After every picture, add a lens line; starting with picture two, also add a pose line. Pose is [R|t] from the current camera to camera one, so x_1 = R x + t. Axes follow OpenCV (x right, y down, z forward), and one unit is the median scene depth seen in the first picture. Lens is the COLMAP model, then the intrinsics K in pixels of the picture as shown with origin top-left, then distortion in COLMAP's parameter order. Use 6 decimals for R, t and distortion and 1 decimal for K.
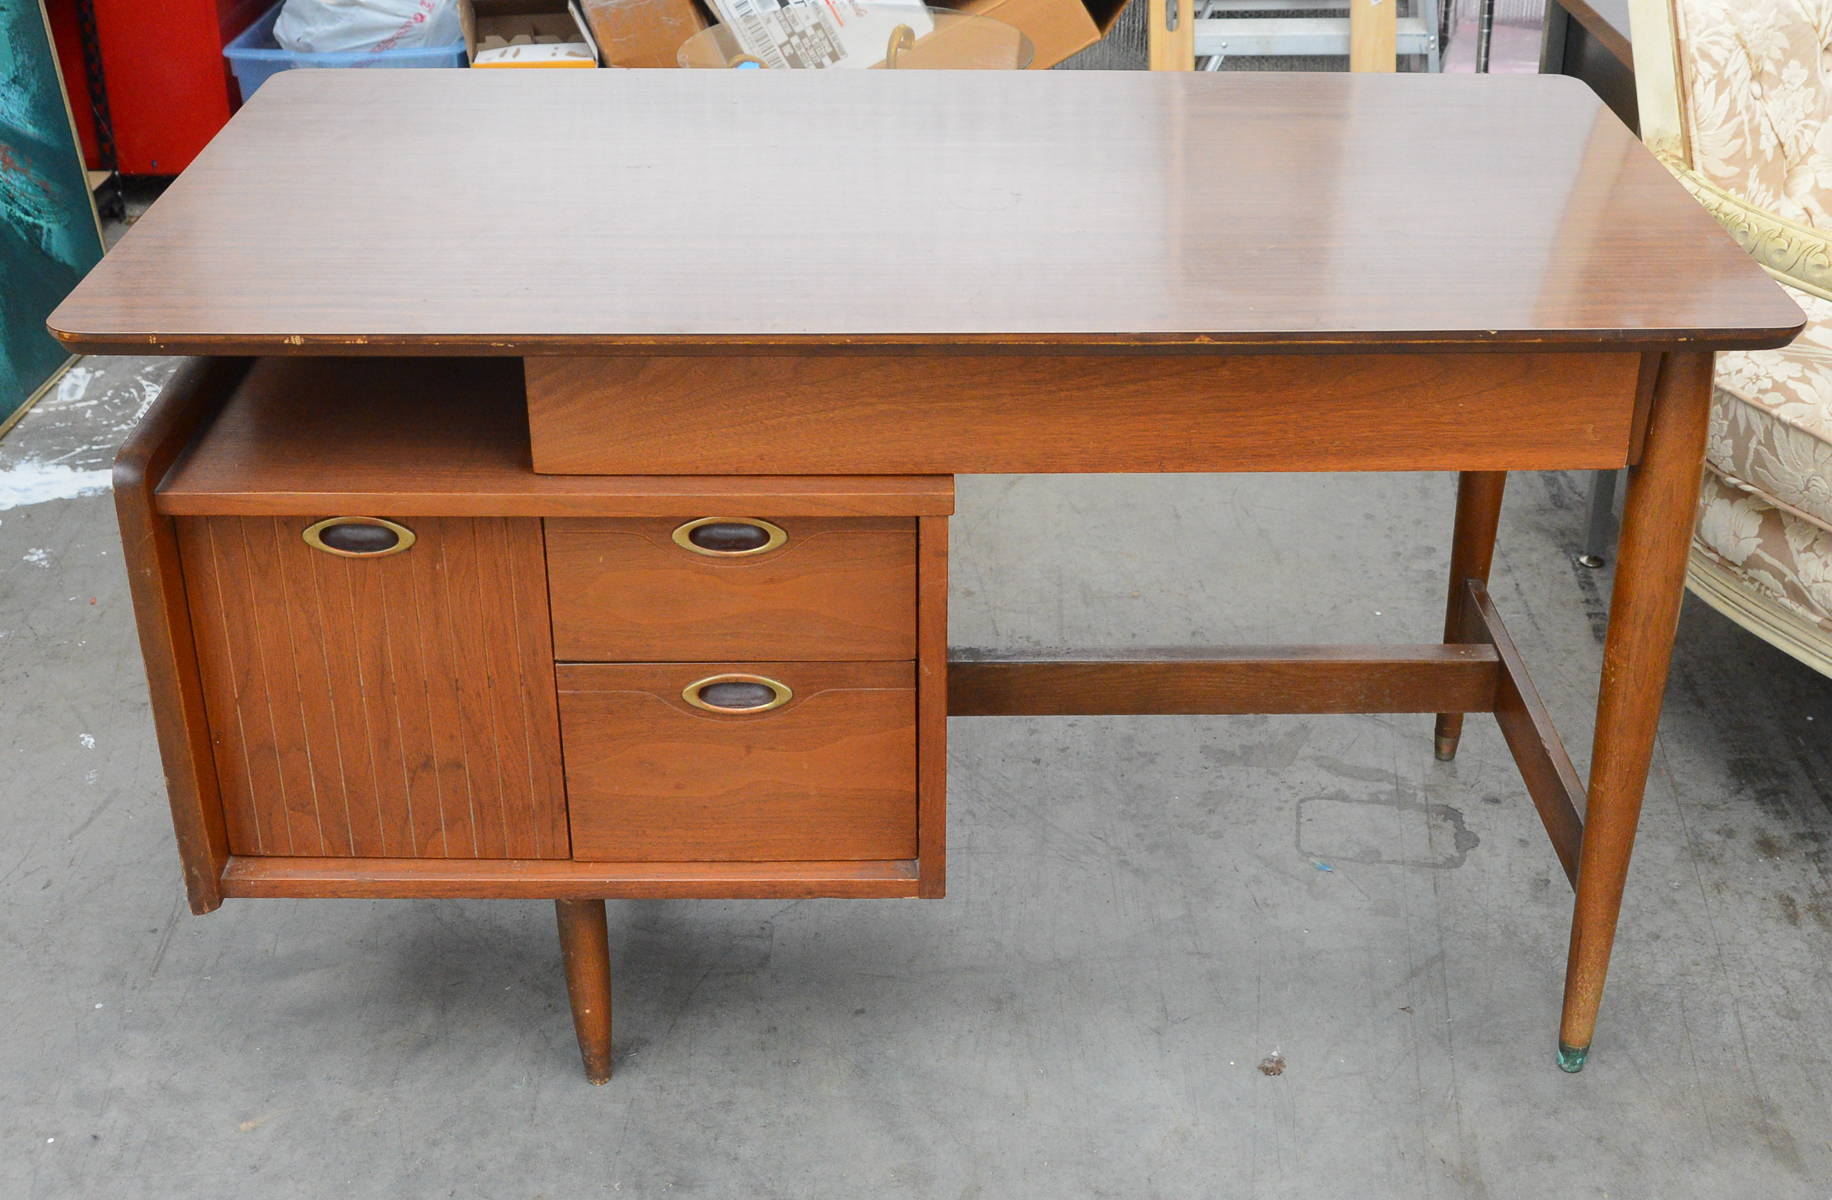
lens RADIAL K [[2158.1, 0, 917.2], [0, 2158.1, 464.2], [0, 0, 1]] dist [-0.081007, 0.026242]
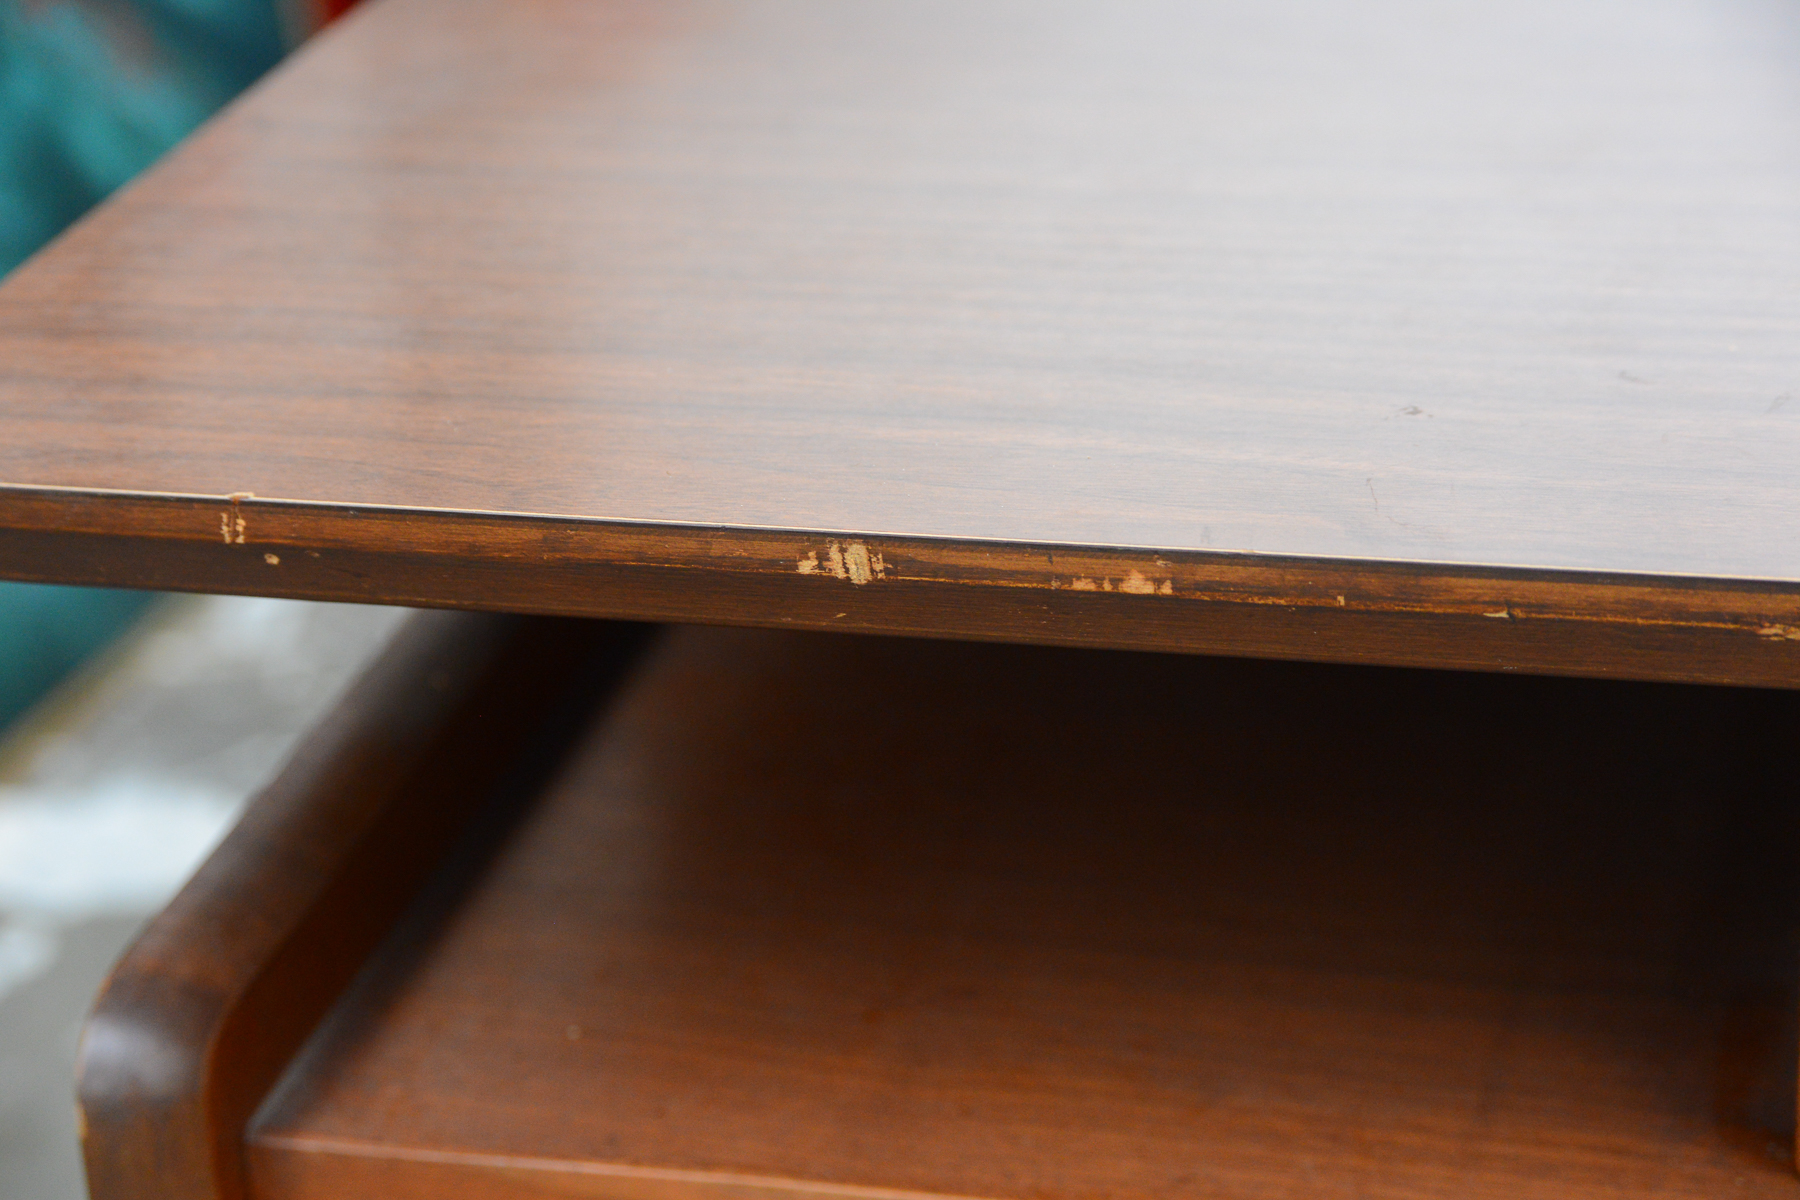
lens RADIAL K [[4178.6, 0, 900.0], [0, 4178.6, 600.0], [0, 0, 1]] dist [0.078831, -0.139951]
pose [[0.968064, 0.049164, -0.245834, -0.176519], [-0.062458, 0.996960, -0.046571, -0.033868], [0.242797, 0.060438, 0.968192, 0.578164]]
